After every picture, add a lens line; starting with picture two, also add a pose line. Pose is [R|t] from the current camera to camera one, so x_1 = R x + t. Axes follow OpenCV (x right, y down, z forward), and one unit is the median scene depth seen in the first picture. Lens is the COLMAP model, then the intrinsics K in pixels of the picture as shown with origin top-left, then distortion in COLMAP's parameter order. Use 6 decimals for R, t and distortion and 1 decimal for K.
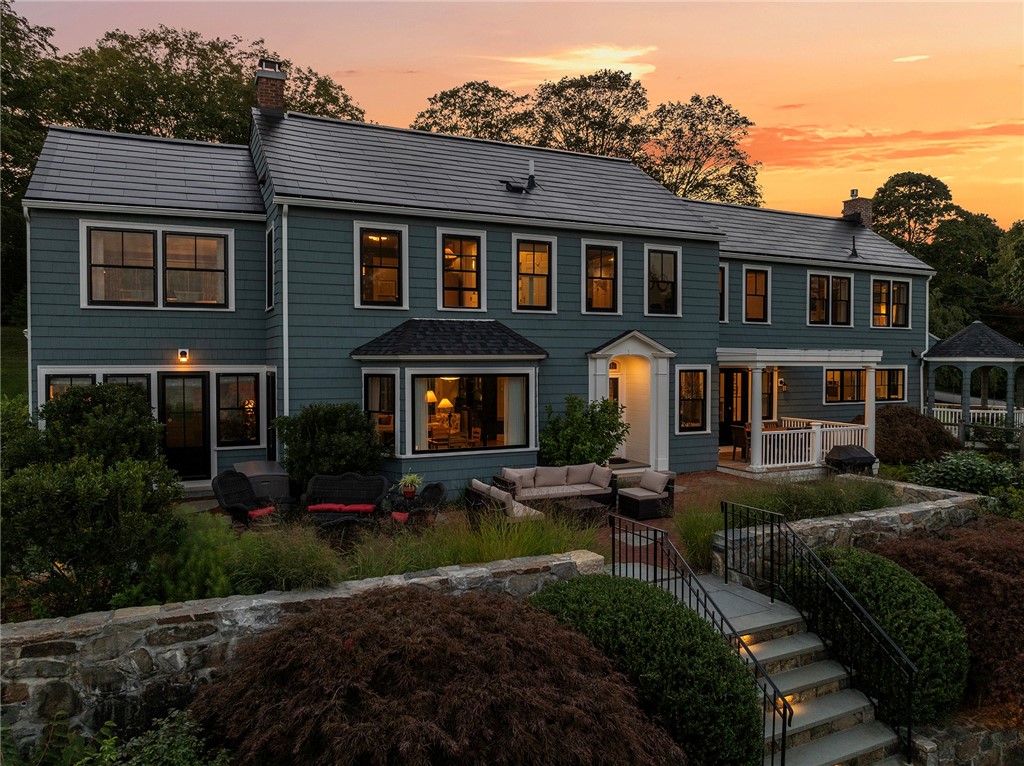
lens RADIAL K [[733.5, 0, 512.0], [0, 733.5, 383.0], [0, 0, 1]] dist [-0.024765, 0.008995]
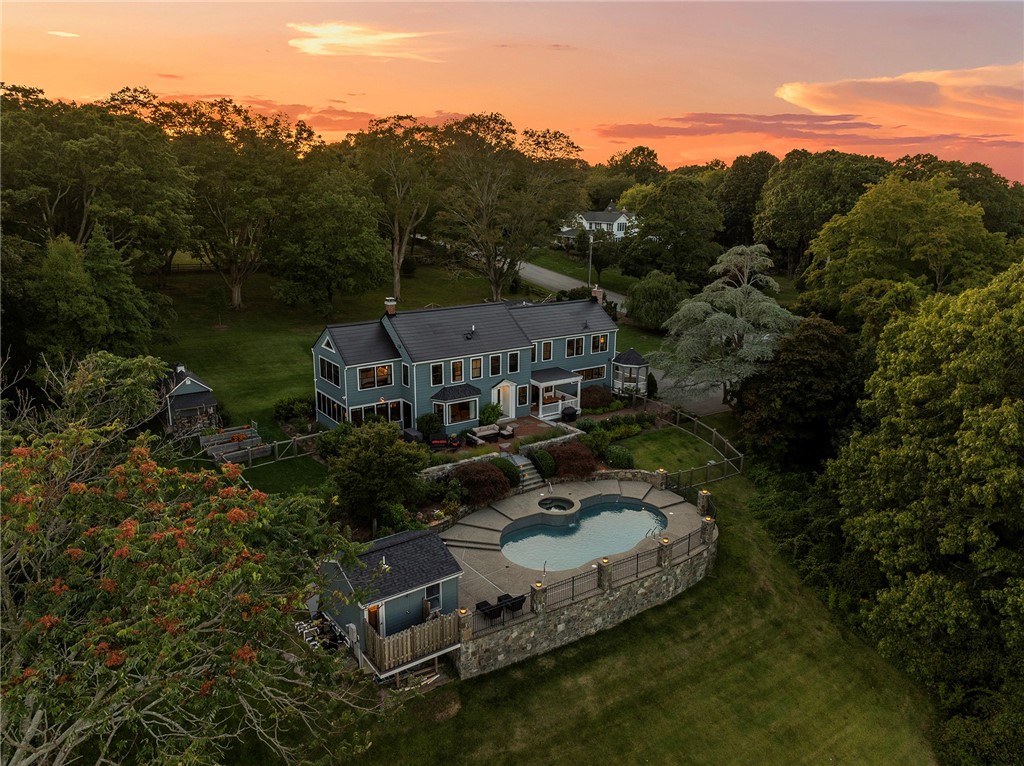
lens RADIAL K [[710.5, 0, 512.0], [0, 710.5, 383.0], [0, 0, 1]] dist [-0.020369, -0.001973]
pose [[0.985947, -0.032935, 0.163778, -0.405560], [-0.003780, 0.975725, 0.218967, -0.927667], [-0.167014, -0.216509, 0.961889, -2.591127]]
